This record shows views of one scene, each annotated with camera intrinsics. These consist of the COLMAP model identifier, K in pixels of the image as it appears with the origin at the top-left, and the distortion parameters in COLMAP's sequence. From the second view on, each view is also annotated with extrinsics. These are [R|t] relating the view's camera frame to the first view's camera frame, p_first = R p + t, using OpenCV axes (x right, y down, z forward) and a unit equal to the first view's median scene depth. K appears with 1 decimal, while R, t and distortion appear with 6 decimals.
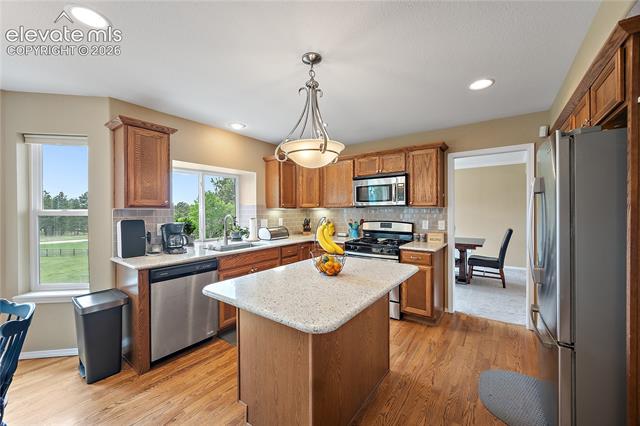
lens RADIAL K [[253.2, 0, 318.3], [0, 253.2, 210.5], [0, 0, 1]] dist [0.002227, -0.000041]
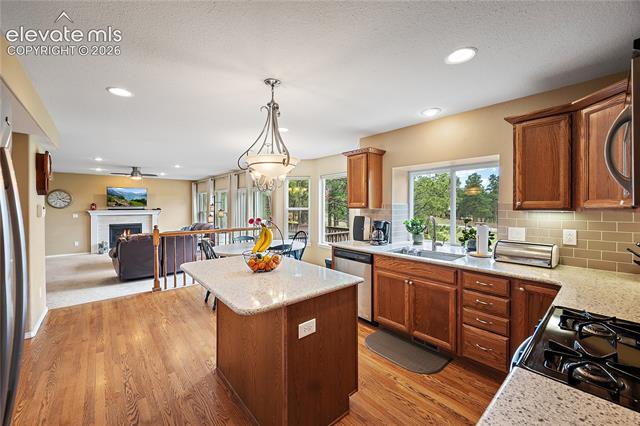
lens RADIAL K [[253.2, 0, 316.4], [0, 253.2, 211.6], [0, 0, 1]] dist [0.002227, -0.000041]
pose [[-0.218350, 0.020641, -0.975652, 0.628781], [-0.006130, 0.999728, 0.022522, -0.019529], [0.975851, 0.010898, -0.218164, 0.857400]]
